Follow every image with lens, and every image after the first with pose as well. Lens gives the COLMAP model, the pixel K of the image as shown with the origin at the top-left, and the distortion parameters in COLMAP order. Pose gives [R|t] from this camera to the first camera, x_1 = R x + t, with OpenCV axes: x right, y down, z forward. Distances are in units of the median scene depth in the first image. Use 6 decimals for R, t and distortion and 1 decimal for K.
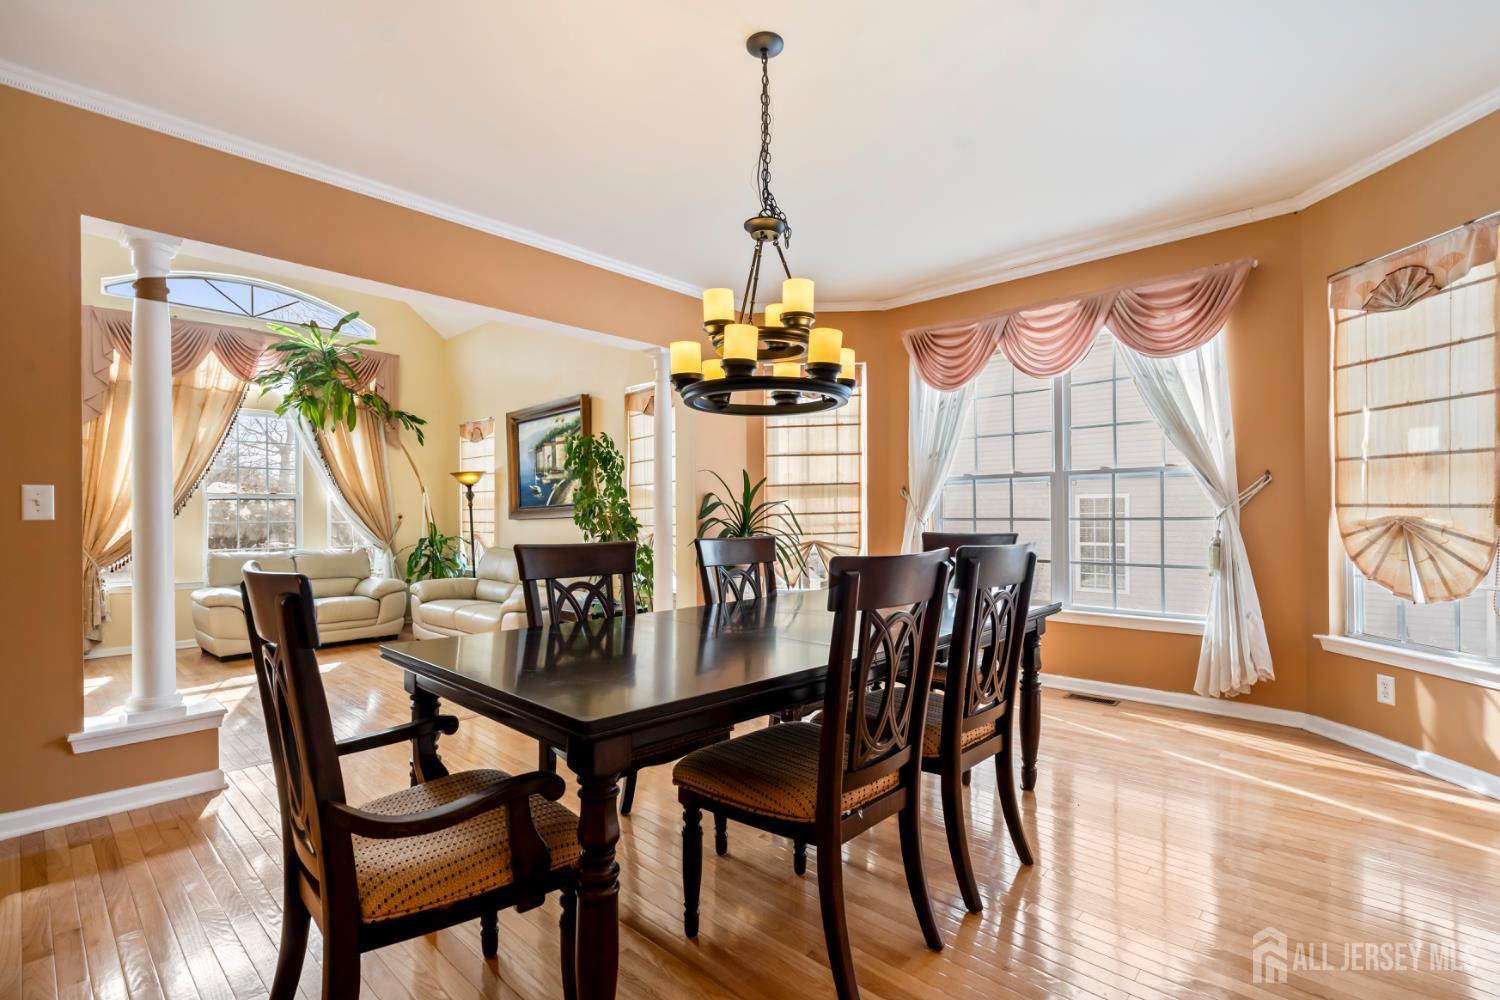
lens RADIAL K [[697.5, 0, 746.0], [0, 697.5, 511.2], [0, 0, 1]] dist [-0.003136, -0.000219]
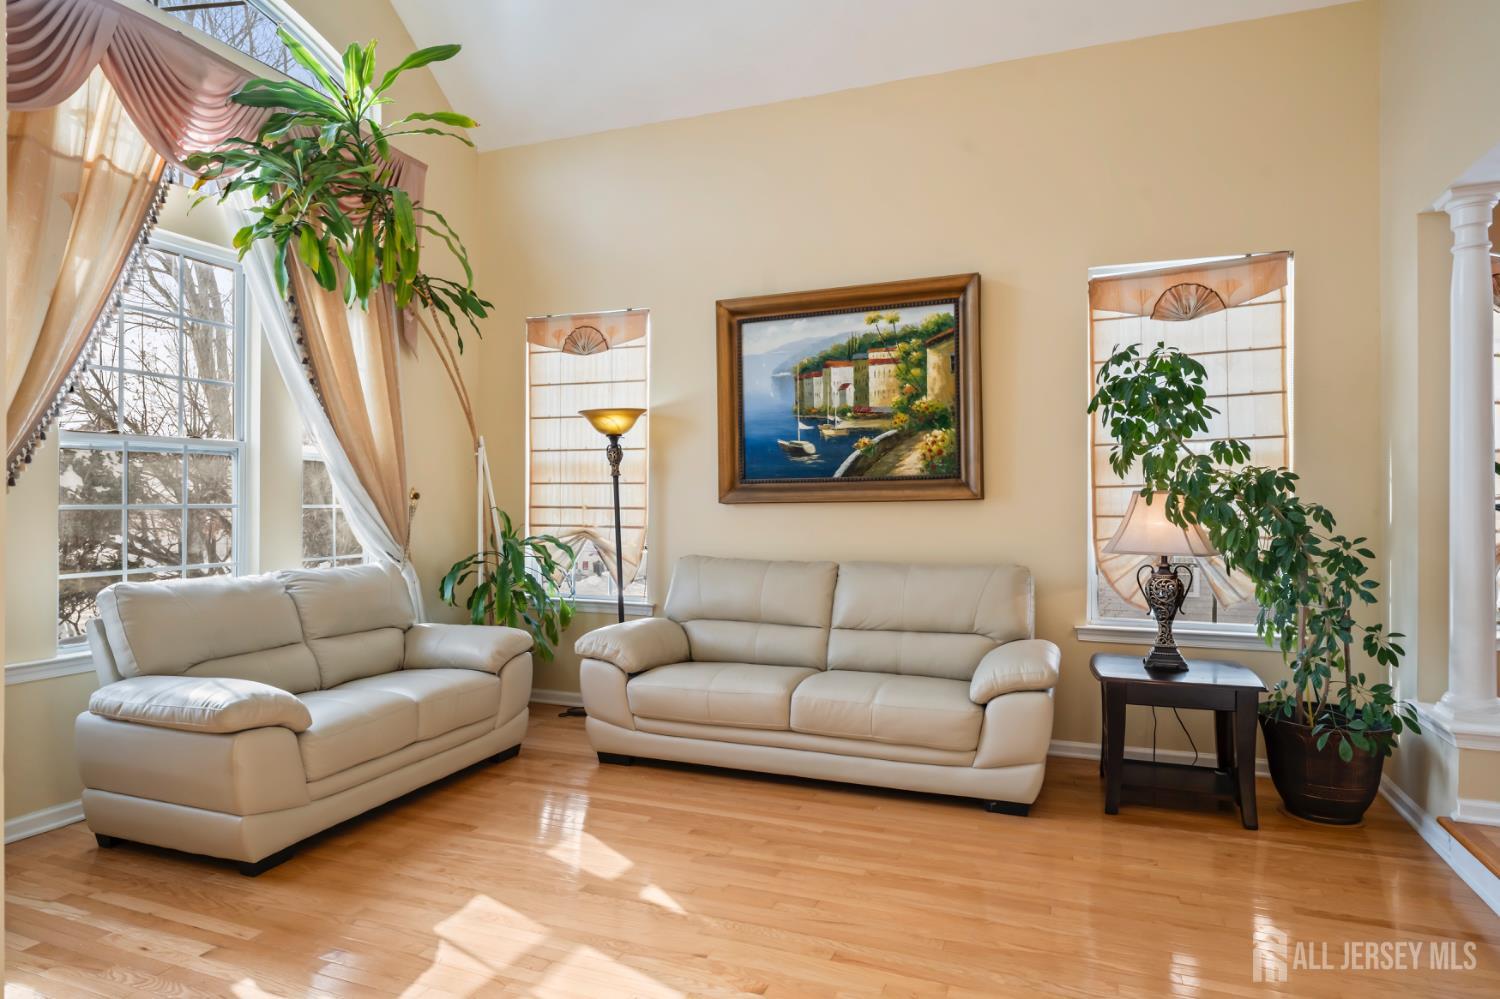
lens RADIAL K [[873.6, 0, 747.2], [0, 873.6, 494.5], [0, 0, 1]] dist [-0.003990, 0.000508]
pose [[0.926959, 0.012726, 0.374946, -0.595124], [-0.012407, 0.999918, -0.003267, 0.007652], [-0.374957, -0.001624, 0.927041, 0.399129]]
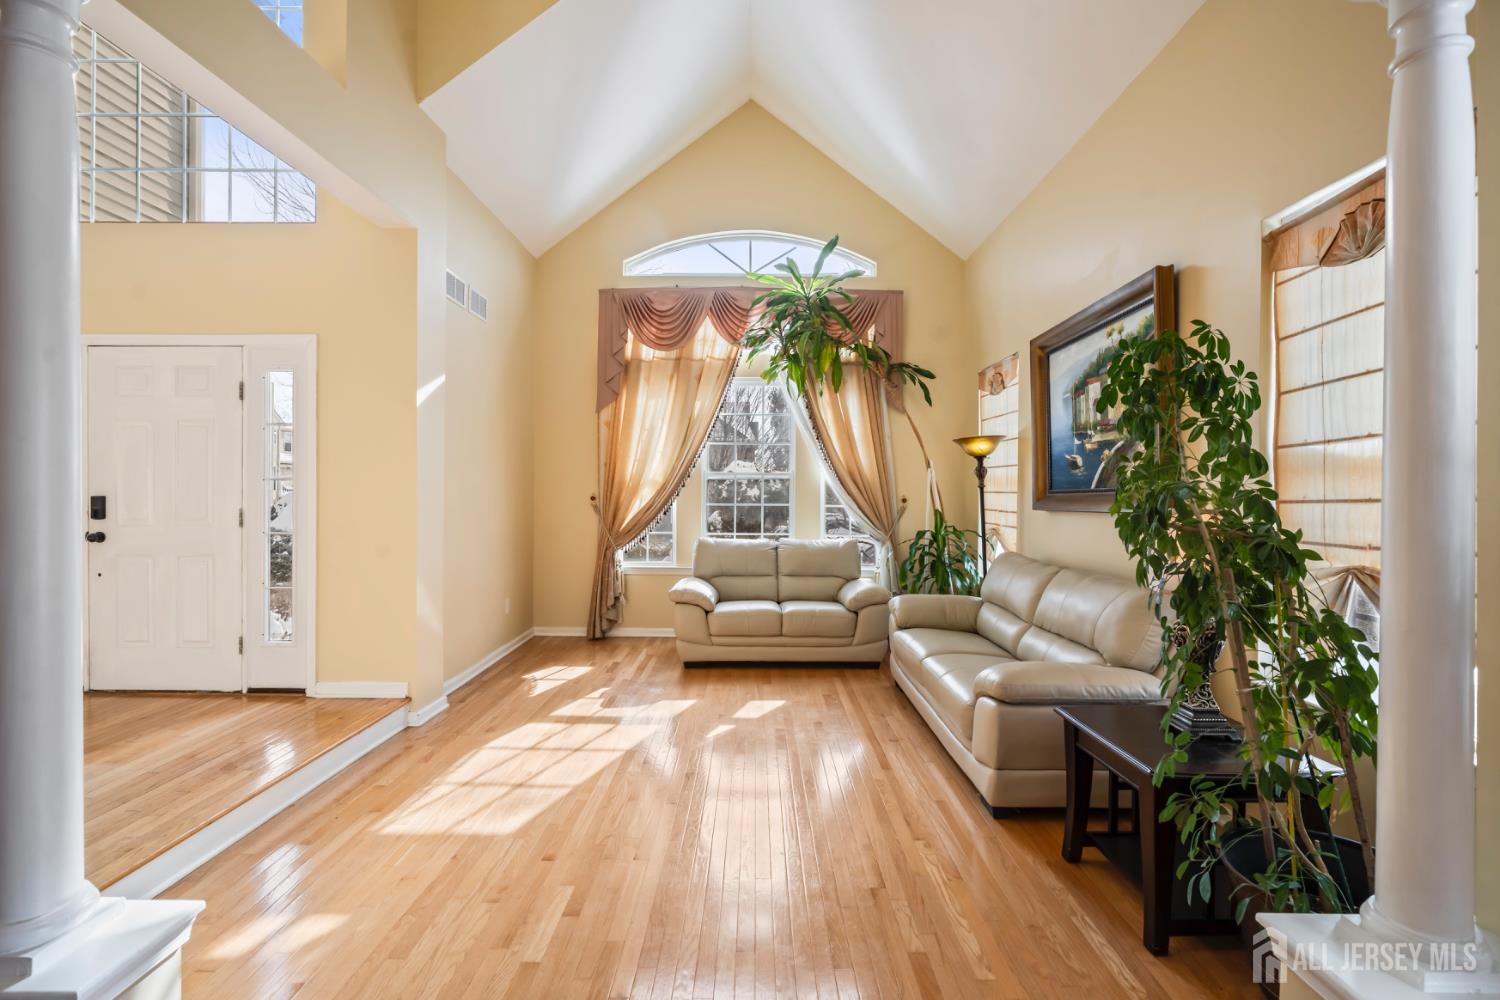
lens RADIAL K [[682.0, 0, 747.4], [0, 682.0, 486.2], [0, 0, 1]] dist [-0.001688, 0.000004]
pose [[0.681458, 0.005617, -0.731835, -0.071093], [-0.005119, 0.999983, 0.002908, -0.010377], [0.731839, 0.001765, 0.681475, 0.415821]]
